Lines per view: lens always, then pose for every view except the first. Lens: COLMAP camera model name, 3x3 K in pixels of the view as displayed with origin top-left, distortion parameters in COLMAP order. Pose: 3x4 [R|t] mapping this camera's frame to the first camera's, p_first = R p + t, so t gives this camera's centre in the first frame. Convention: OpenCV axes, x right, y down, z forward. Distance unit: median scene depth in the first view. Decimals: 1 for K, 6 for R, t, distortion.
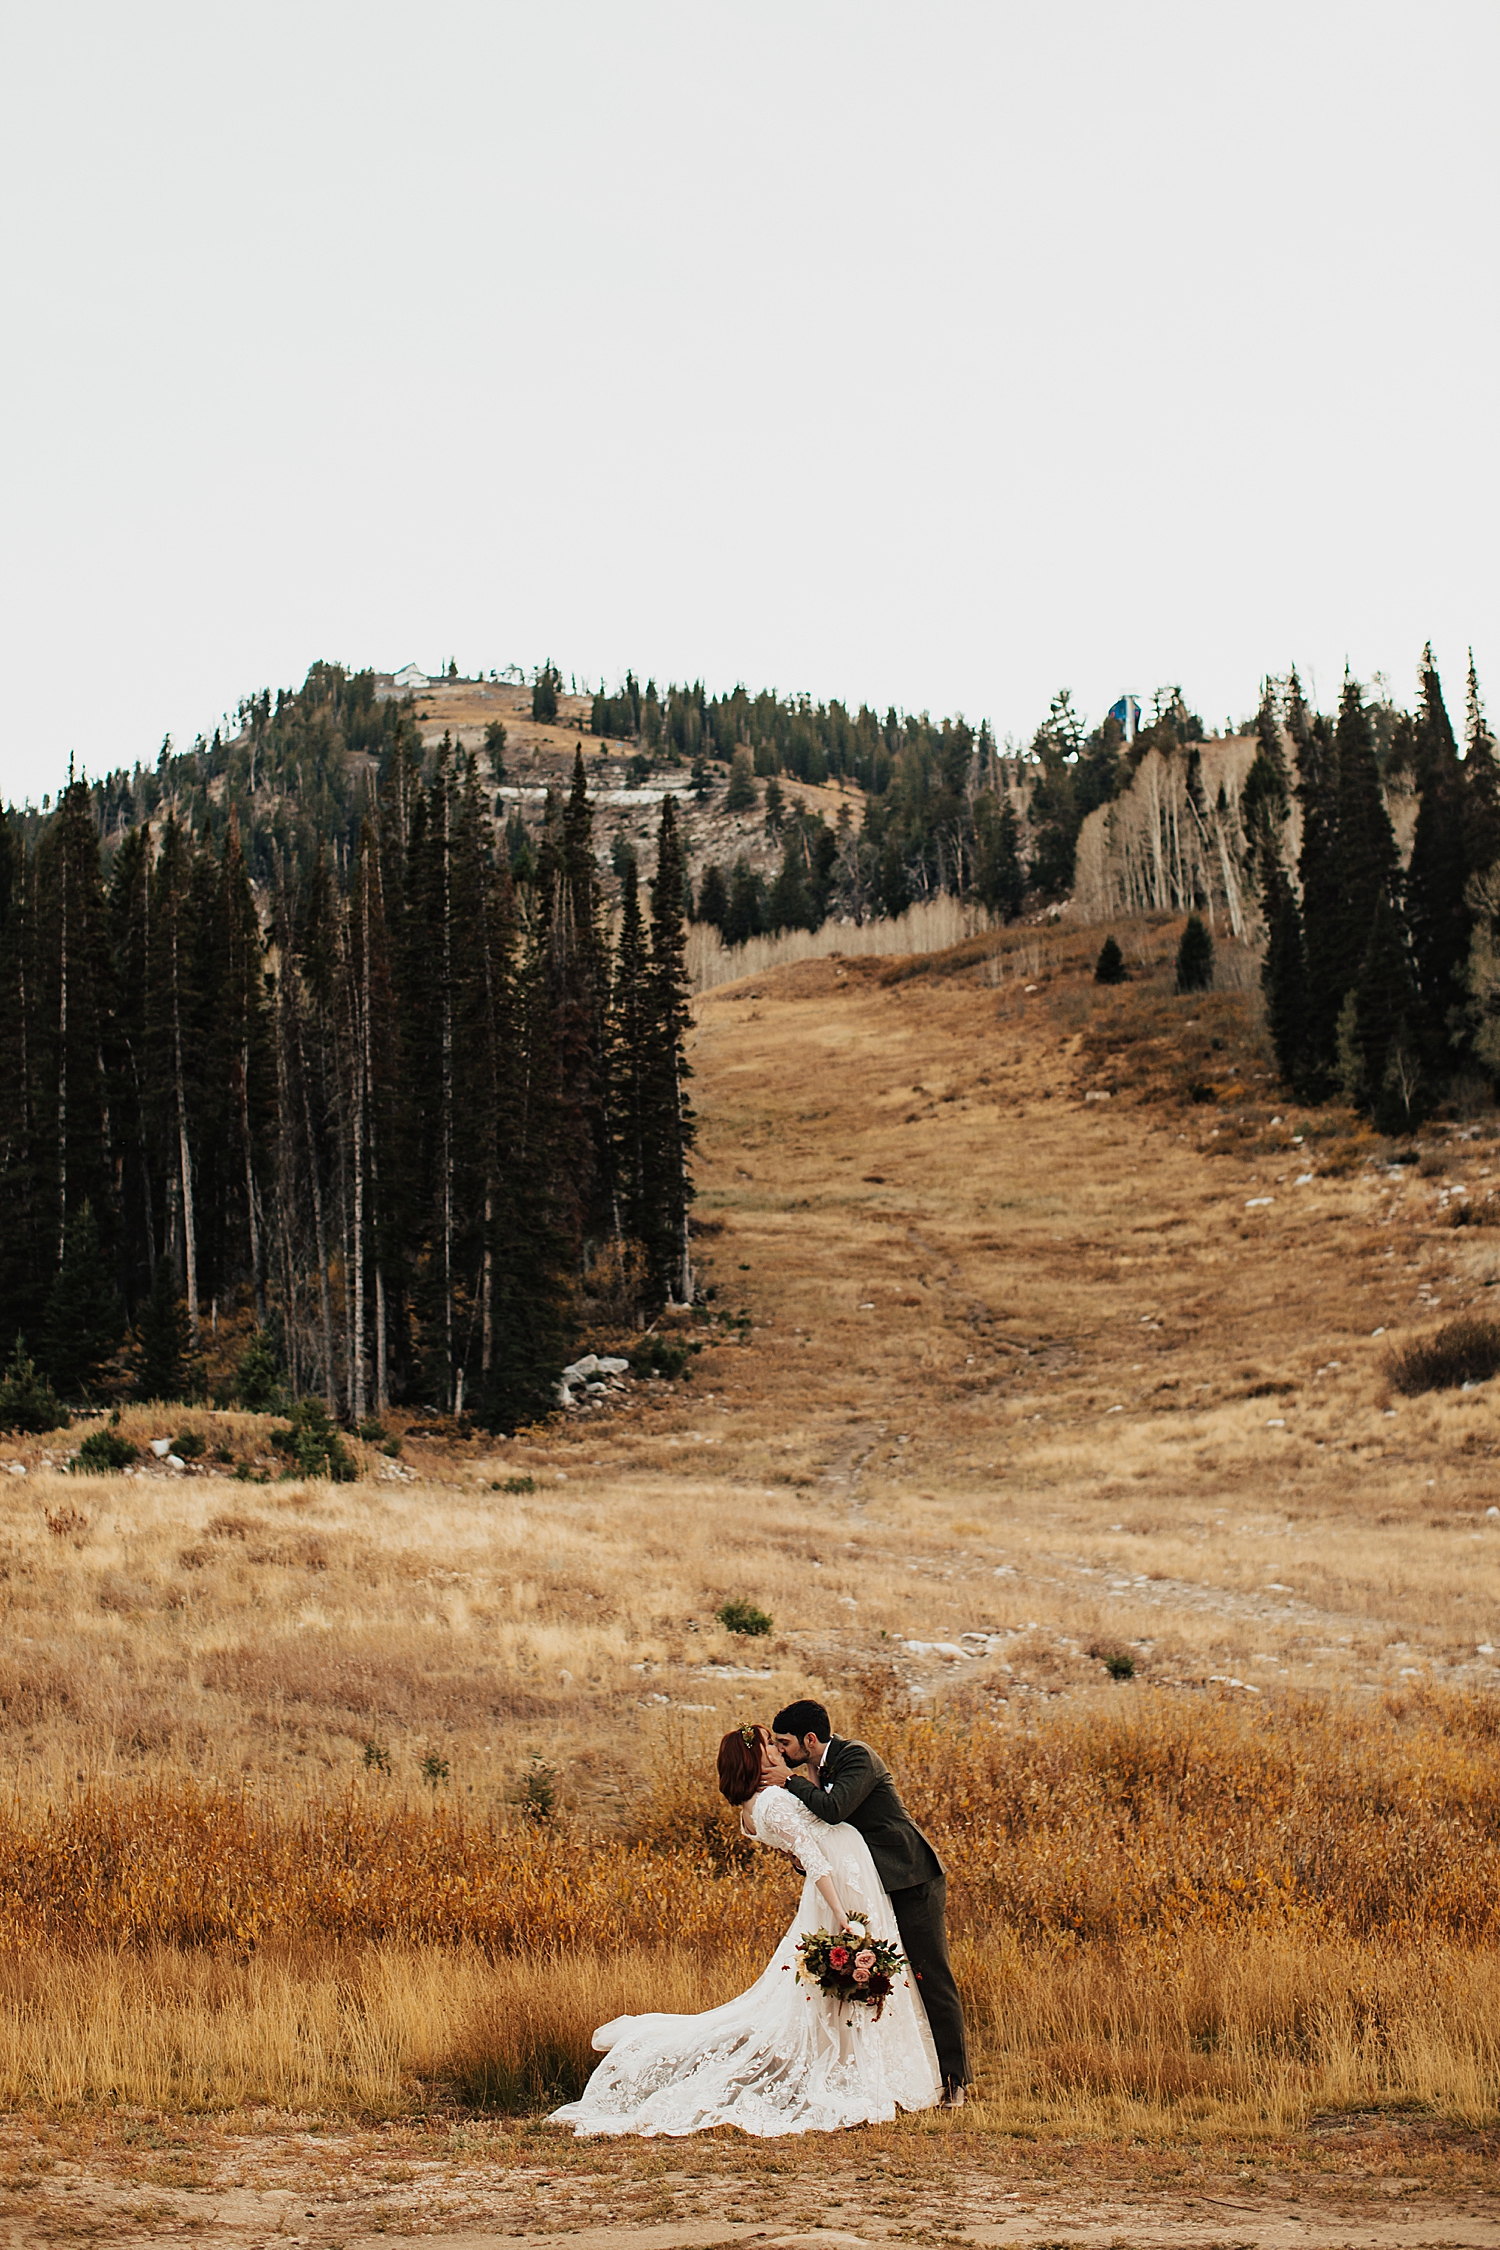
lens RADIAL K [[3280.1, 0, 750.0], [0, 3280.1, 1125.0], [0, 0, 1]] dist [-0.166328, -0.035744]
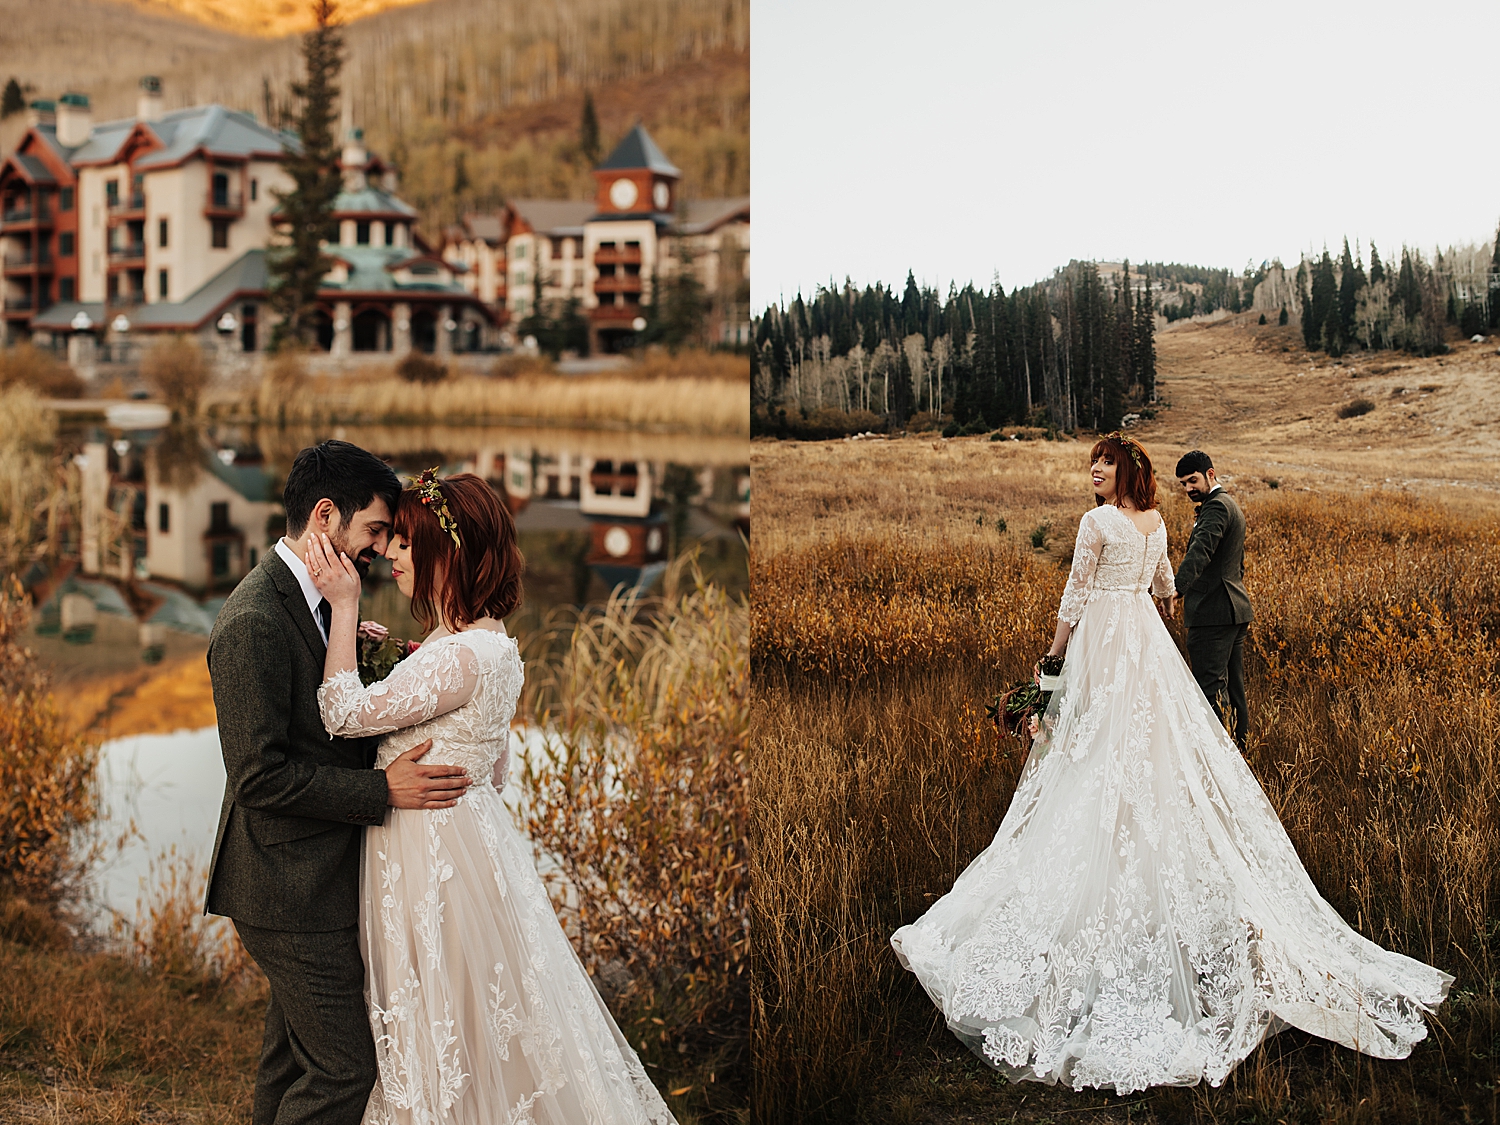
lens RADIAL K [[2125.2, 0, 750.0], [0, 2125.2, 562.5], [0, 0, 1]] dist [-0.146251, -0.019751]
pose [[0.989249, -0.011103, -0.145818, -0.136596], [0.041156, 0.977949, 0.204749, -0.304450], [0.140330, -0.208549, 0.967892, -1.616089]]
